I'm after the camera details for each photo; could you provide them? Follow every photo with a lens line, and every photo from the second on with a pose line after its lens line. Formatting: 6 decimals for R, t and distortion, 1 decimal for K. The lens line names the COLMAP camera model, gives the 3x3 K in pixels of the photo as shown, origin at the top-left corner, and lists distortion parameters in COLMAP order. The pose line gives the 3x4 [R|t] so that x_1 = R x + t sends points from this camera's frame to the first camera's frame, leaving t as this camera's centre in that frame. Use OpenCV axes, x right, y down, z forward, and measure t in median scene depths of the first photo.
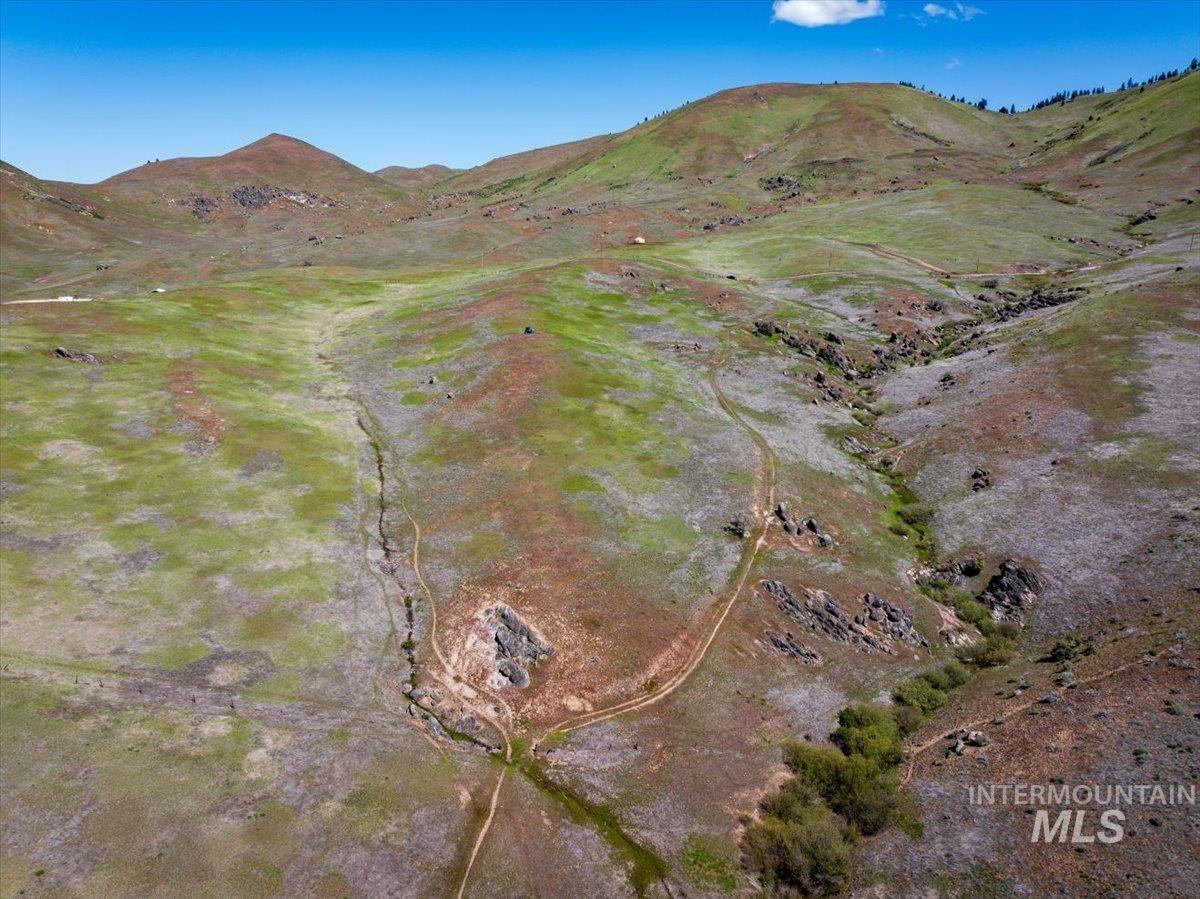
lens RADIAL K [[857.6, 0, 600.0], [0, 857.6, 449.5], [0, 0, 1]] dist [-0.028208, -0.003463]
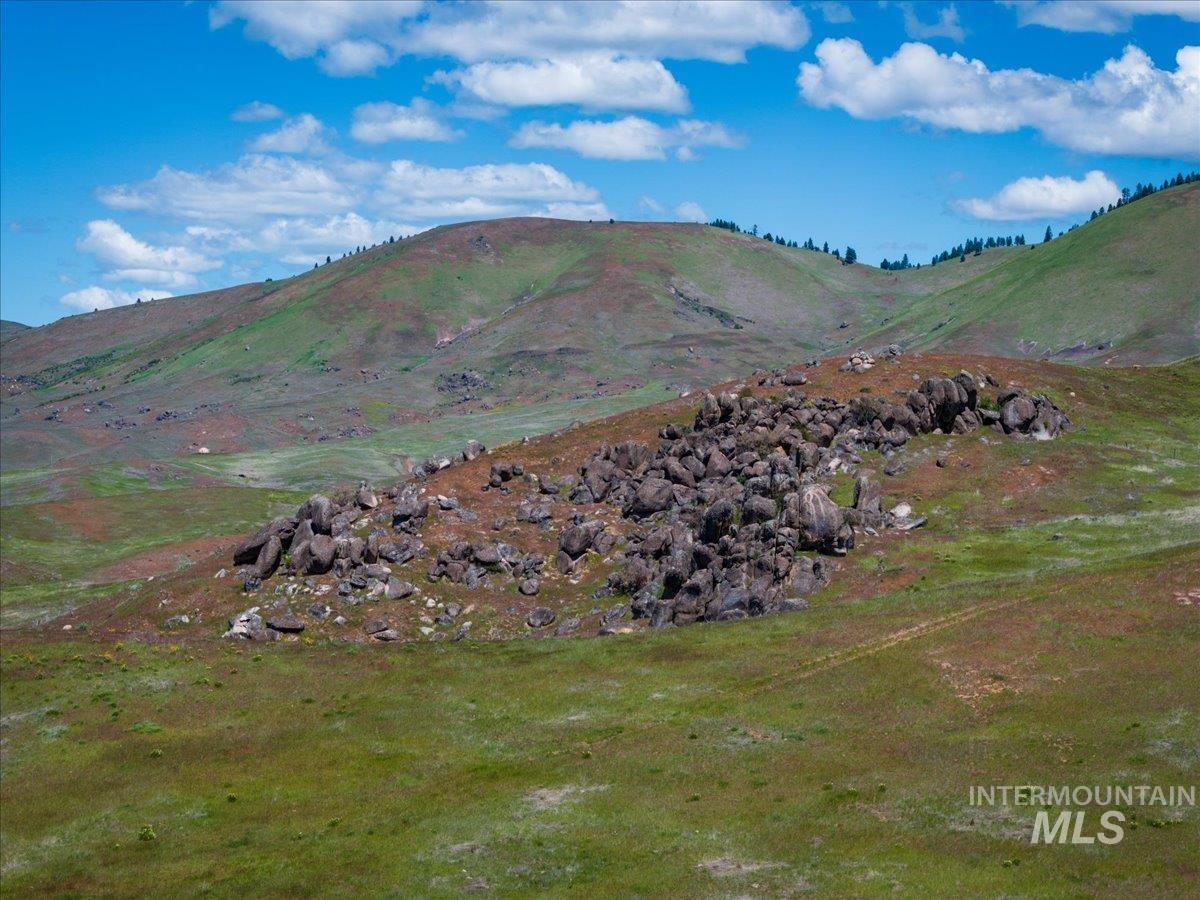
lens RADIAL K [[2440.7, 0, 600.0], [0, 2440.7, 450.0], [0, 0, 1]] dist [-0.052910, 0.402825]
pose [[0.994701, 0.014364, 0.101801, 0.098376], [0.011205, 0.969146, -0.246233, 0.214738], [-0.102197, 0.246069, 0.963850, -0.834953]]
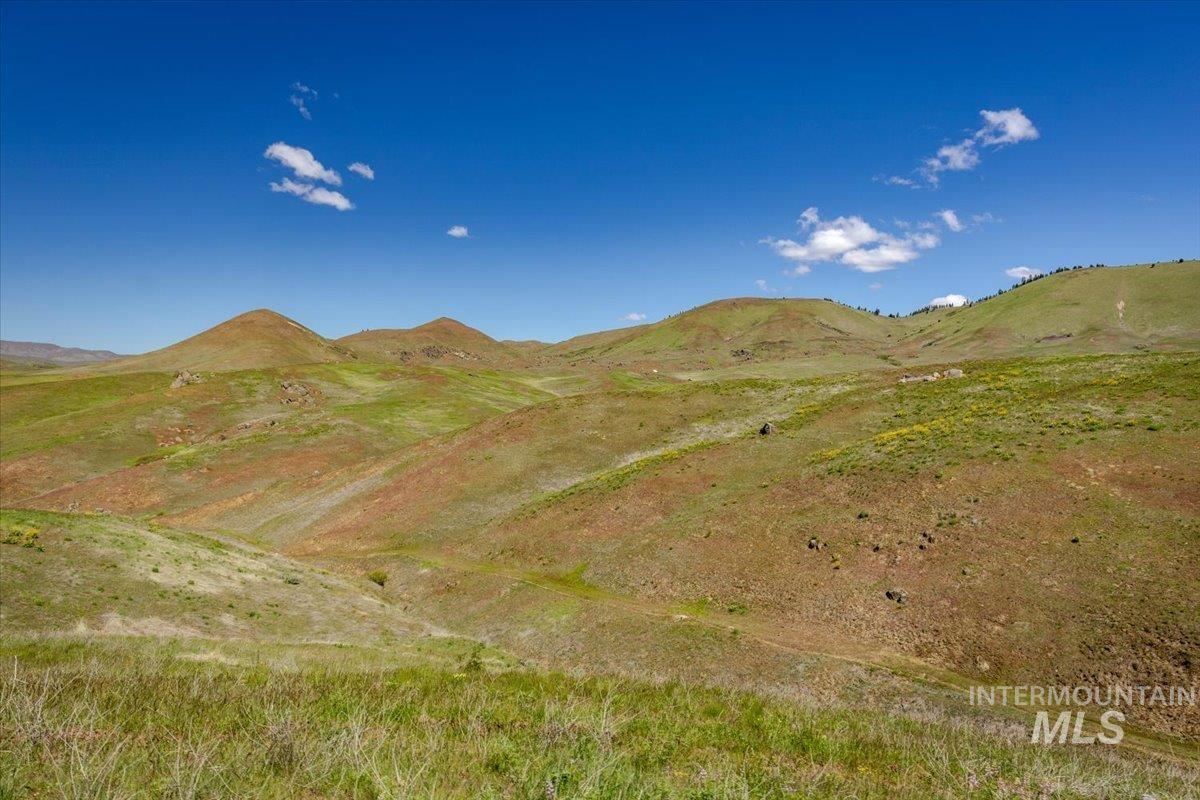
lens RADIAL K [[642.2, 0, 600.0], [0, 642.2, 400.0], [0, 0, 1]] dist [0.003862, -0.000101]
pose [[0.997327, 0.036746, -0.063147, 0.006790], [-0.050538, 0.971147, -0.233067, 0.084617], [0.052761, 0.235636, 0.970408, -0.220133]]
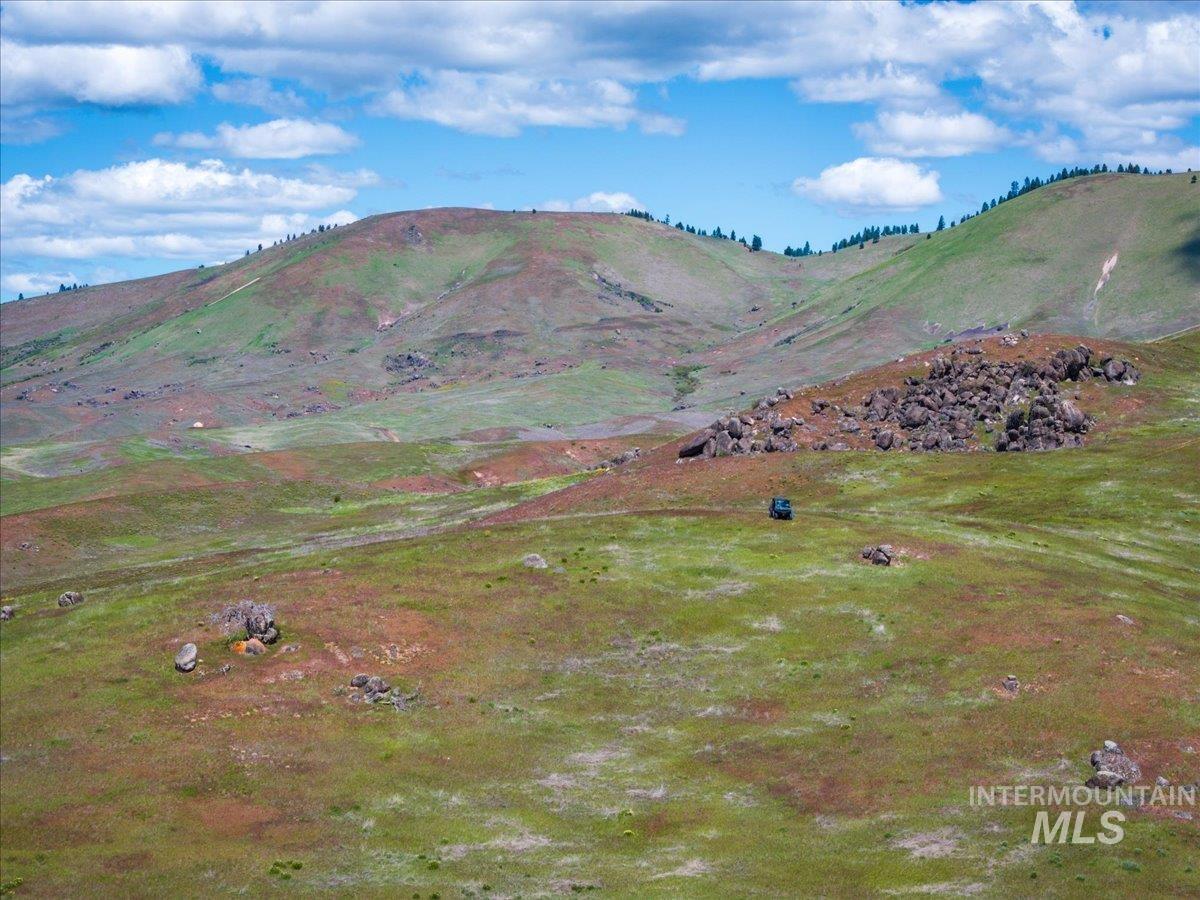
lens RADIAL K [[2440.7, 0, 600.0], [0, 2440.7, 450.0], [0, 0, 1]] dist [-0.052910, 0.402825]
pose [[0.987458, 0.008068, 0.157676, 0.027685], [0.030052, 0.970830, -0.237879, 0.253111], [-0.154996, 0.239634, 0.958411, -0.960280]]
